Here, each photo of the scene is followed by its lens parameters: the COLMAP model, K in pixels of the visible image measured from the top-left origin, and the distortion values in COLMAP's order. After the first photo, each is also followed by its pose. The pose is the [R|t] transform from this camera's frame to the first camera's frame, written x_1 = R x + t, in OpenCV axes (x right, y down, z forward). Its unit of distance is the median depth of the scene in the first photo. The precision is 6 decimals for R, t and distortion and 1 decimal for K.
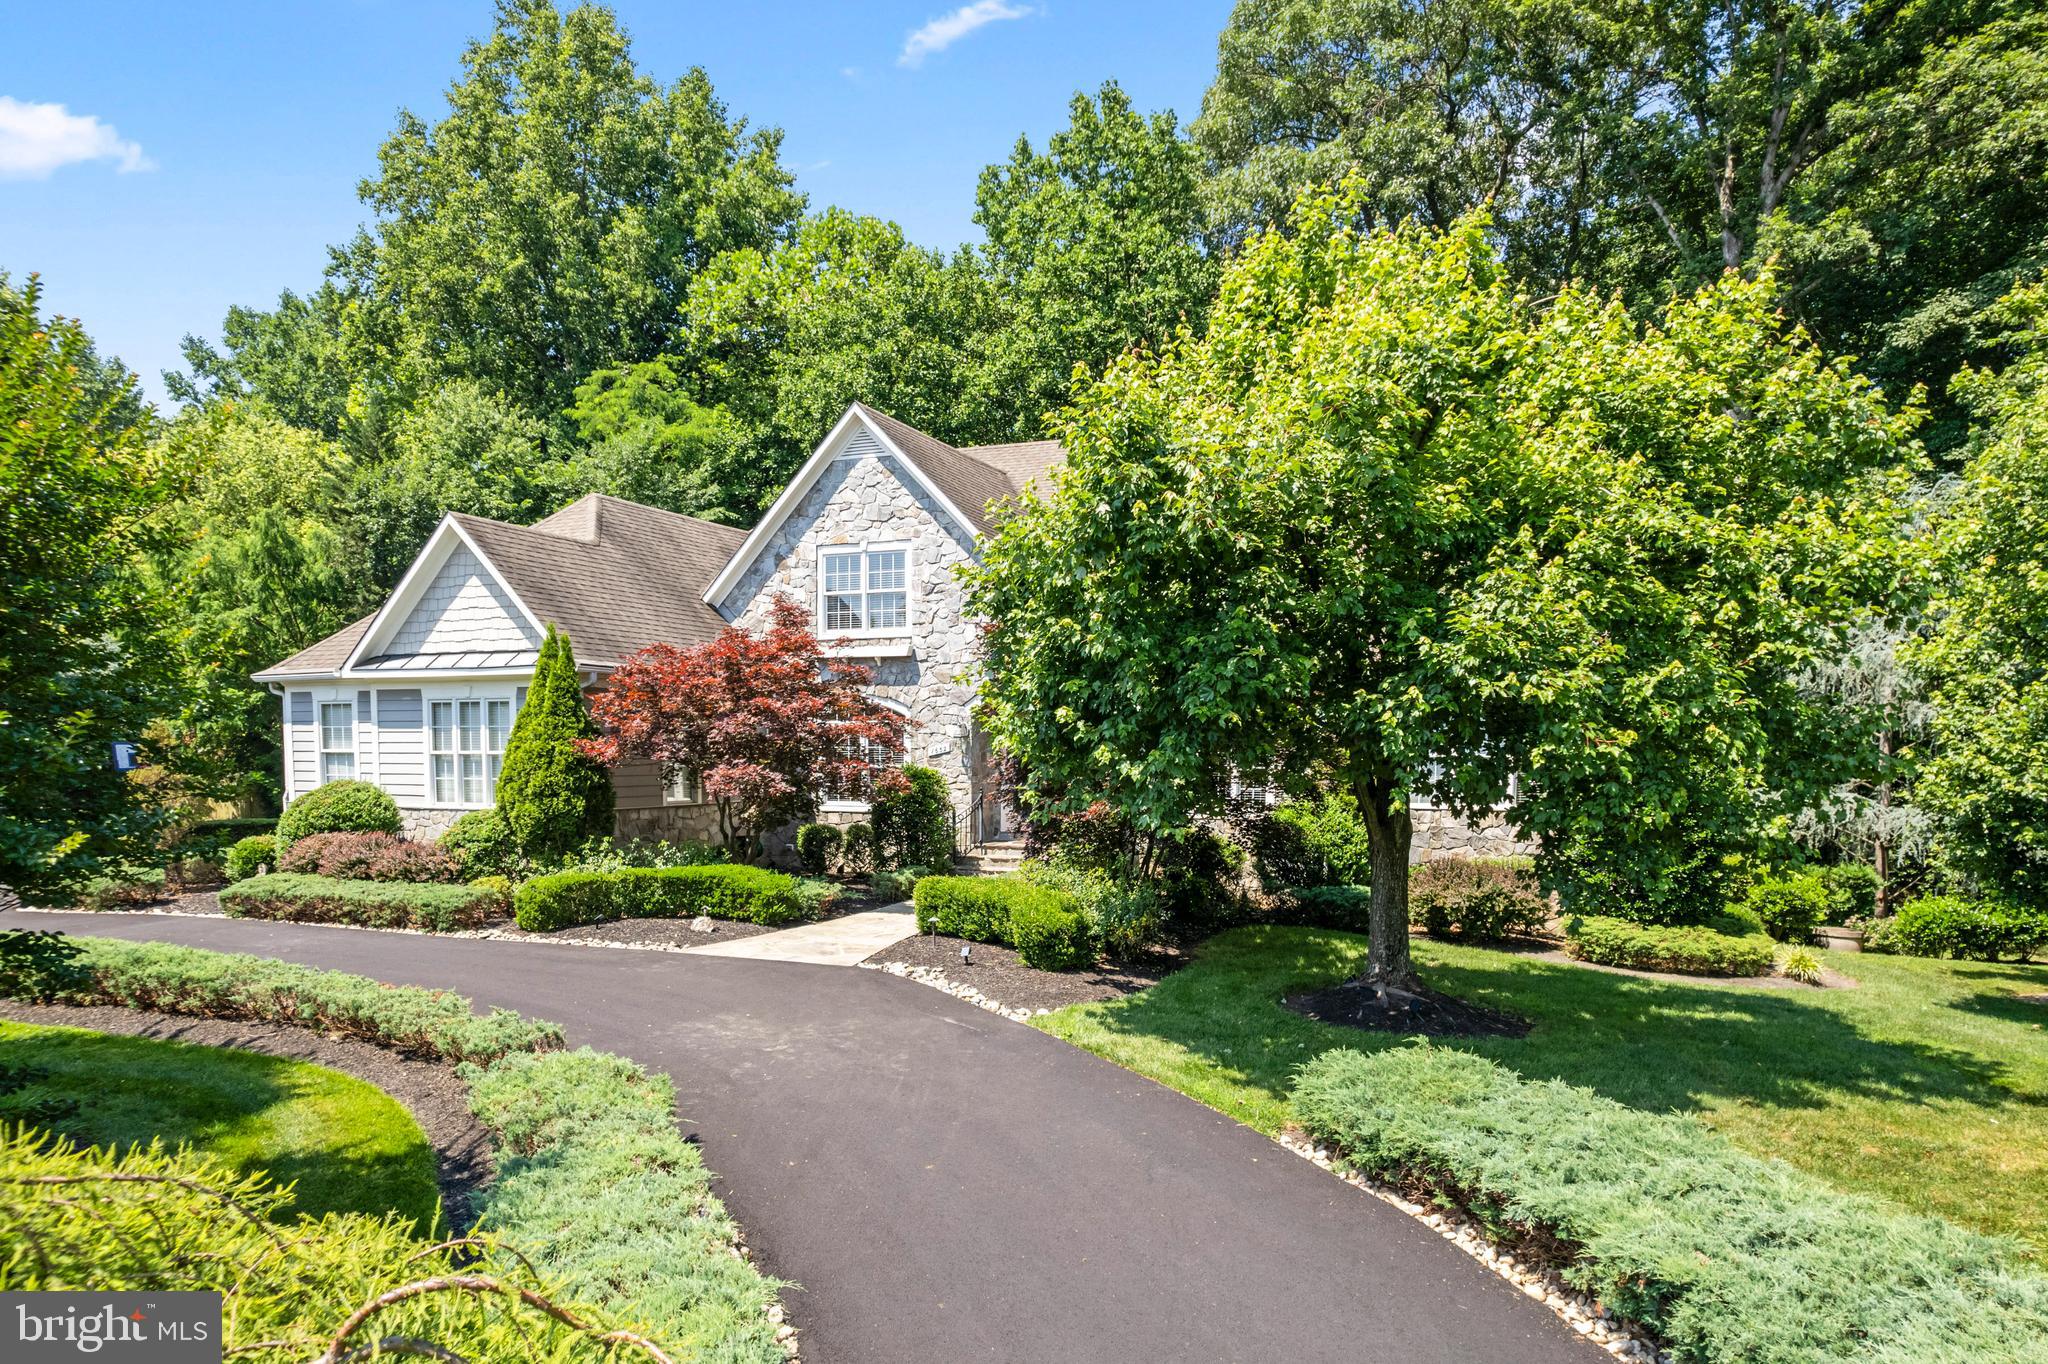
lens RADIAL K [[1372.5, 0, 992.6], [0, 1372.5, 868.9], [0, 0, 1]] dist [-0.028970, 0.010765]
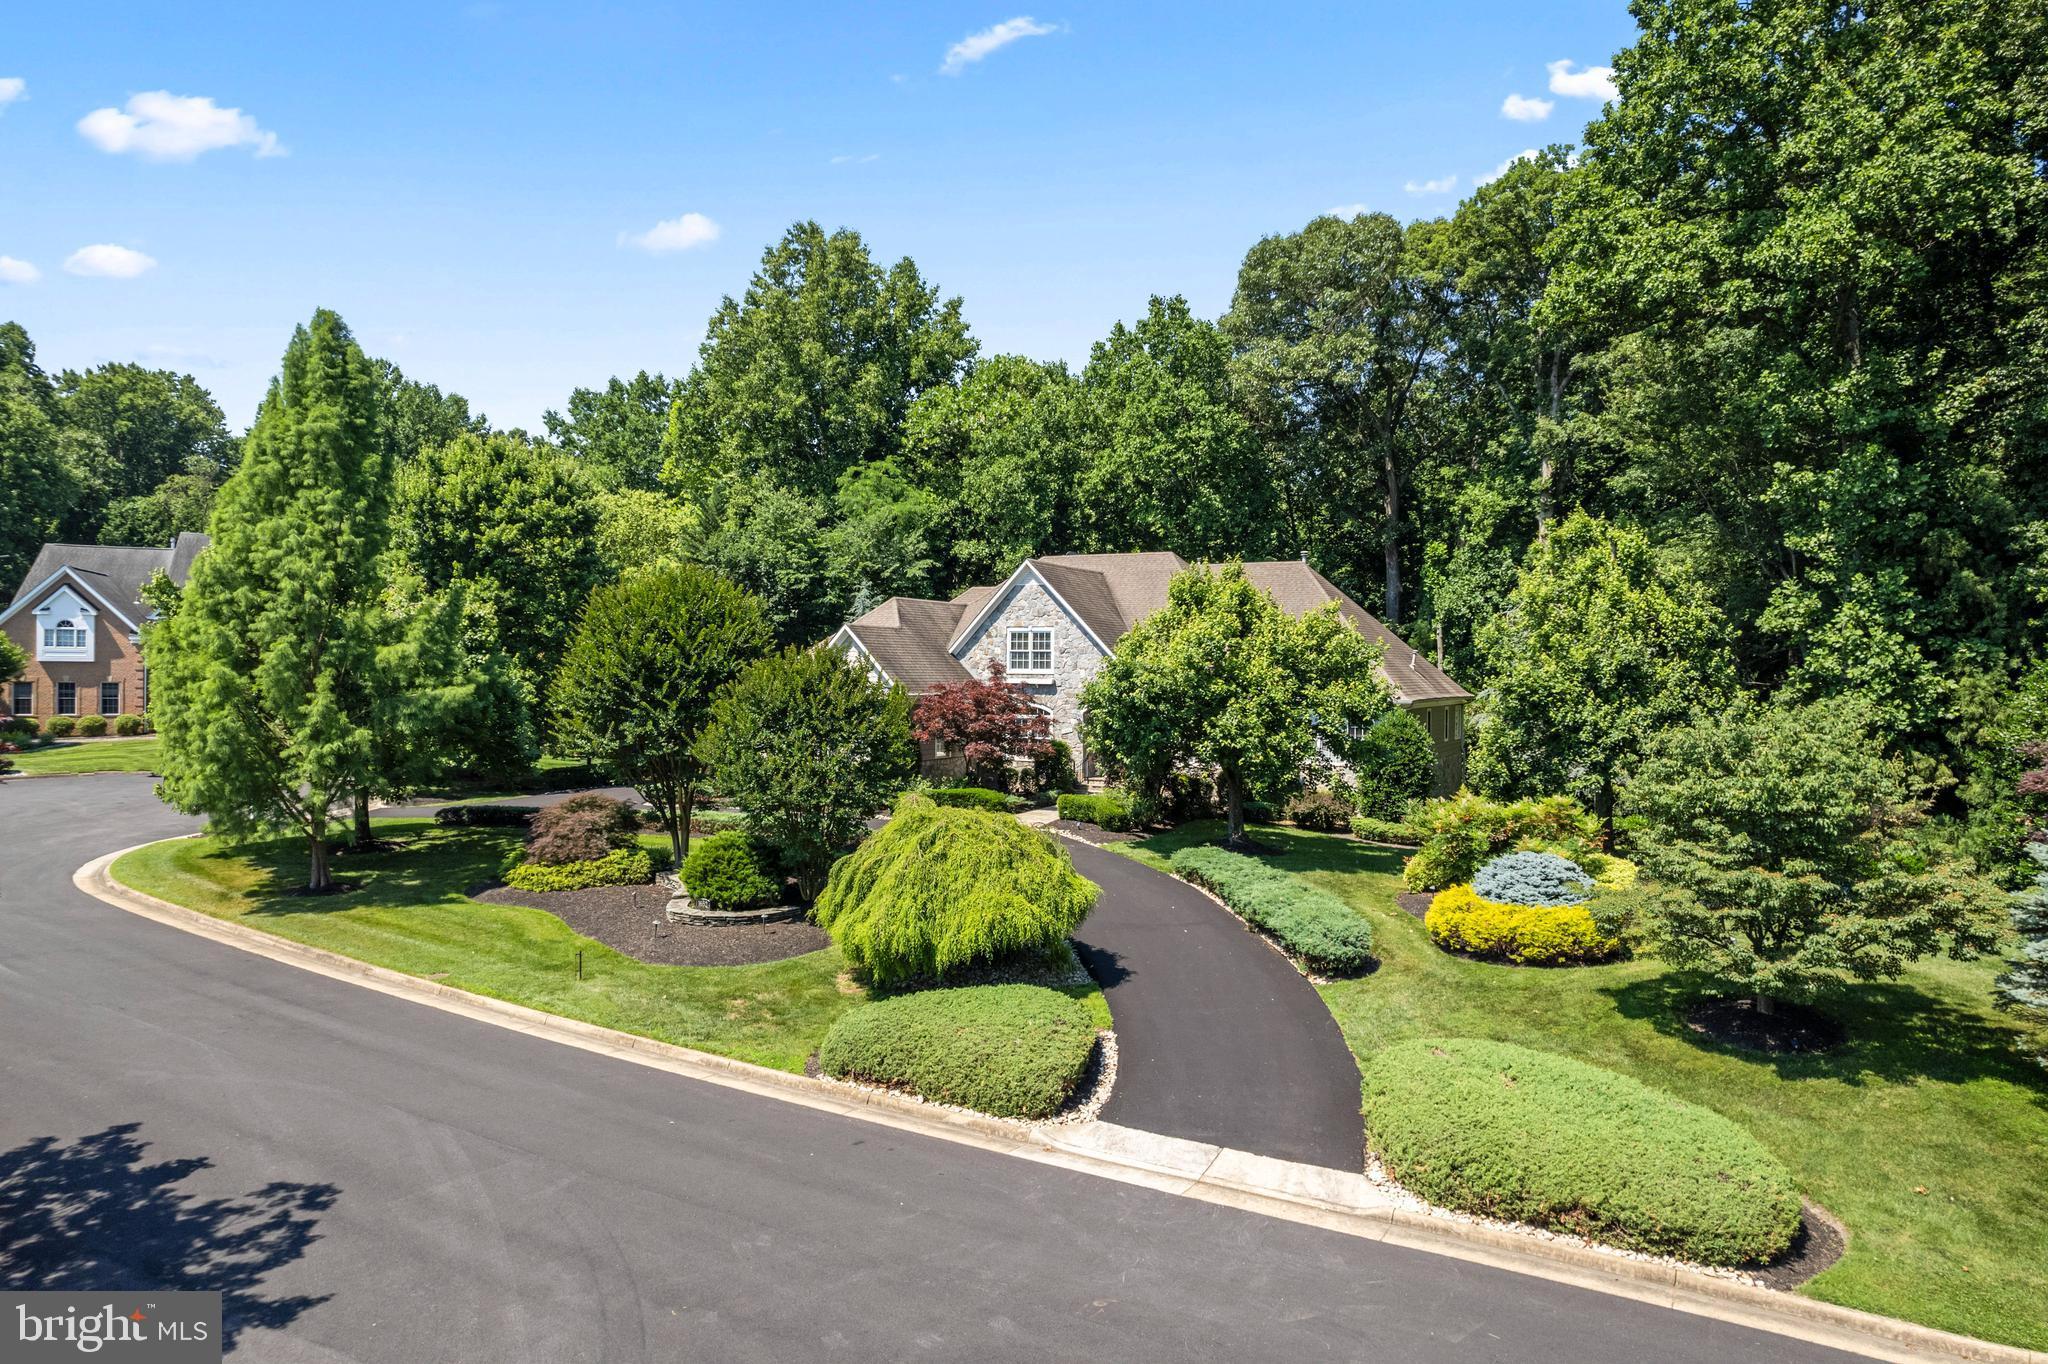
lens RADIAL K [[1313.1, 0, 1037.8], [0, 1313.1, 622.2], [0, 0, 1]] dist [-0.046837, 0.037019]
pose [[0.998455, 0.002075, -0.055530, 0.014256], [-0.008713, 0.992787, -0.119572, -0.007408], [0.054881, 0.119871, 0.991271, -0.527627]]
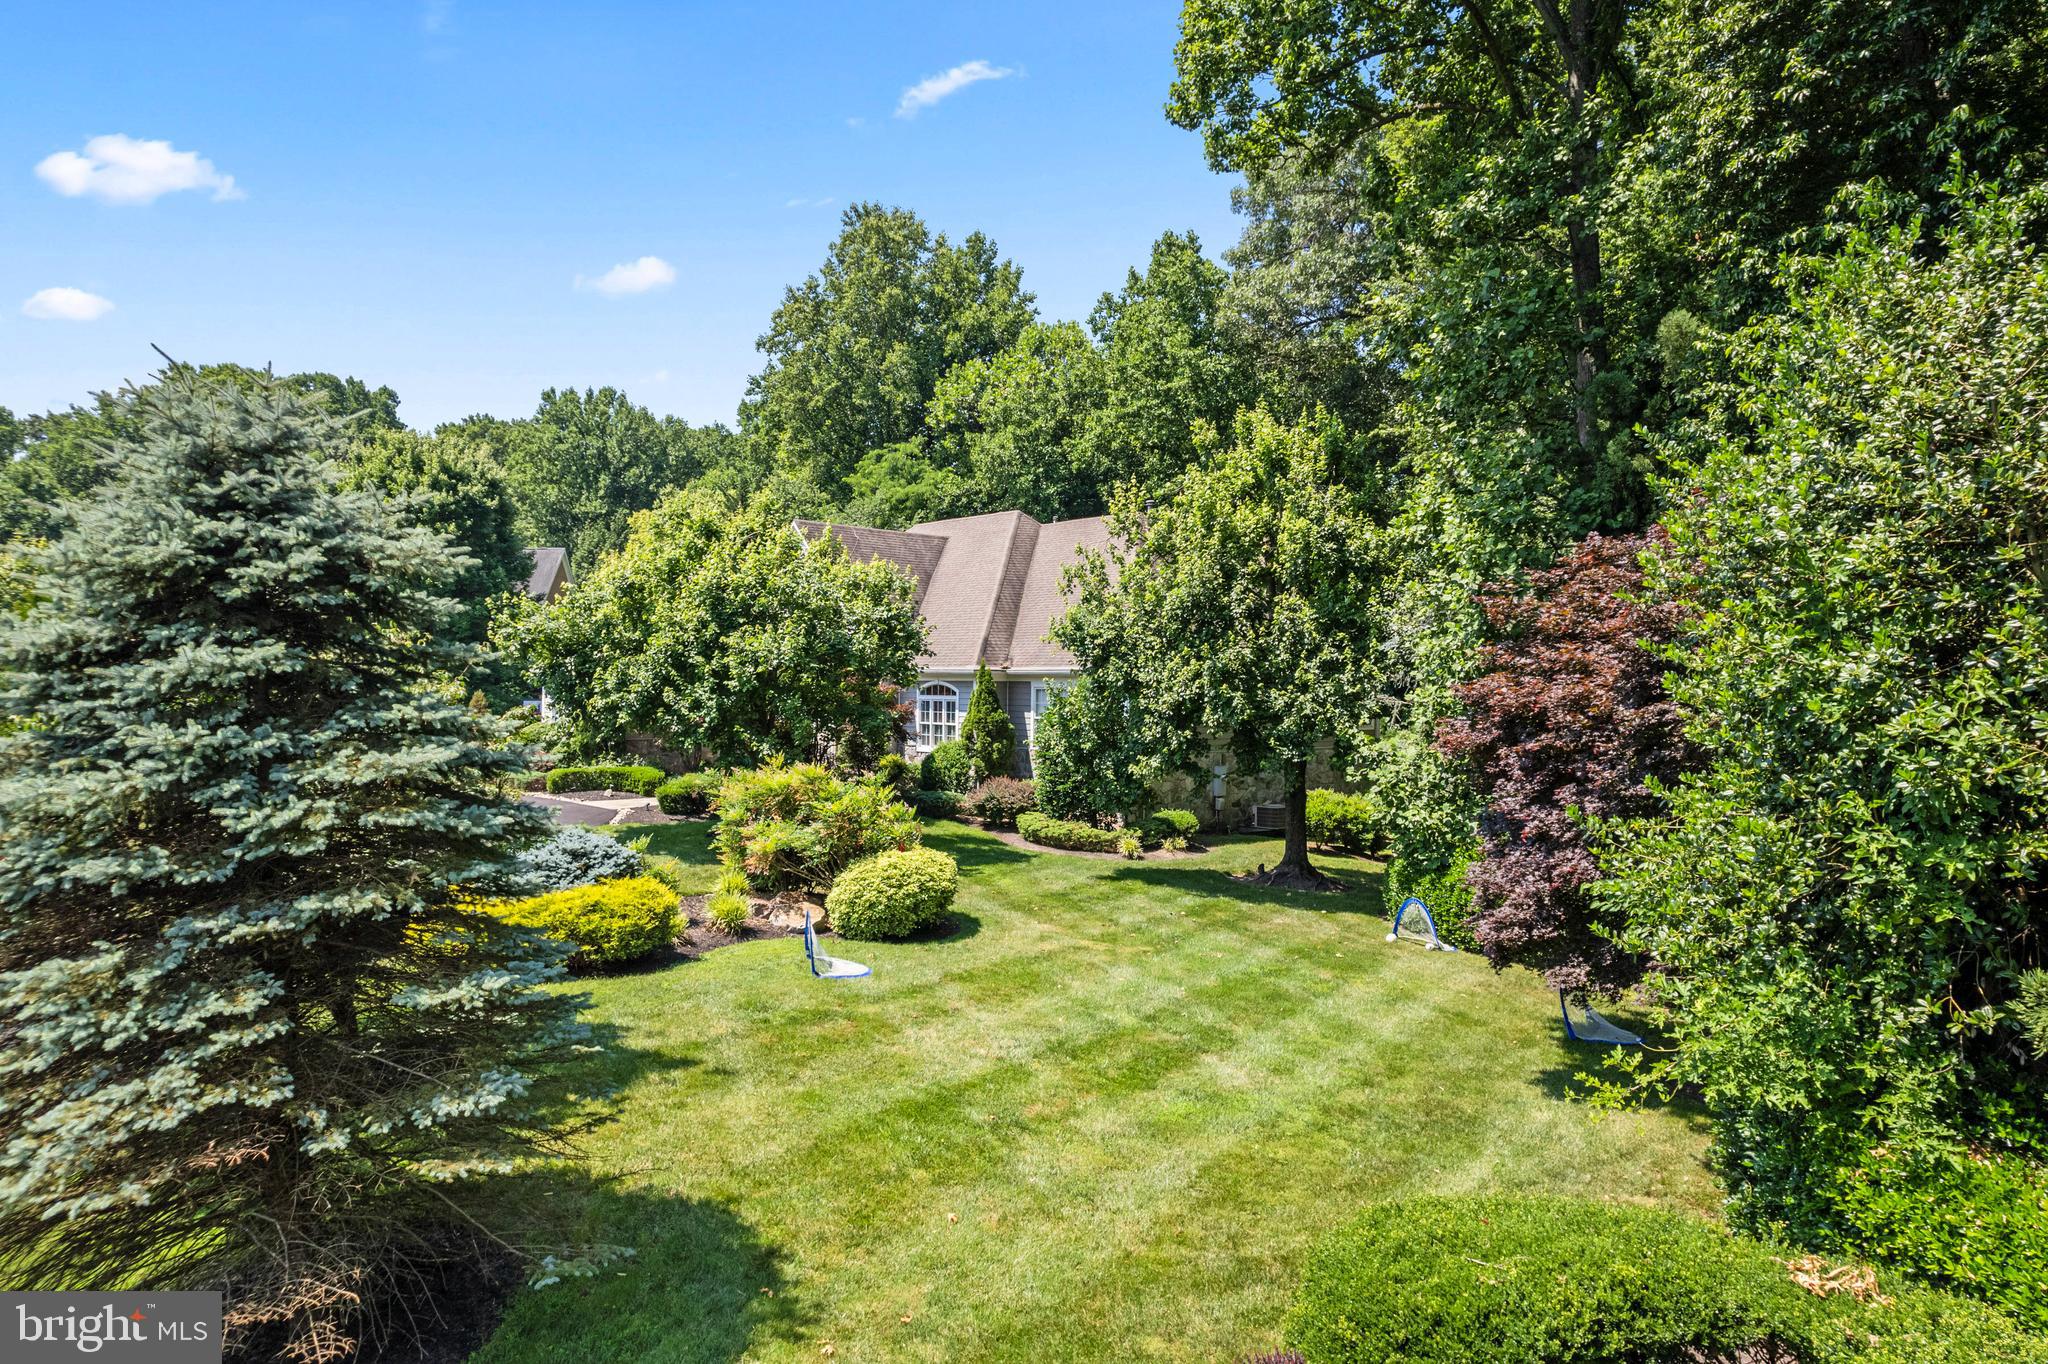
lens RADIAL K [[1313.1, 0, 1034.4], [0, 1313.1, 675.5], [0, 0, 1]] dist [-0.046837, 0.037019]
pose [[0.916155, 0.000597, -0.400823, 0.511320], [-0.039042, 0.995377, -0.087755, 0.004520], [0.398917, 0.096046, 0.911943, -0.259665]]
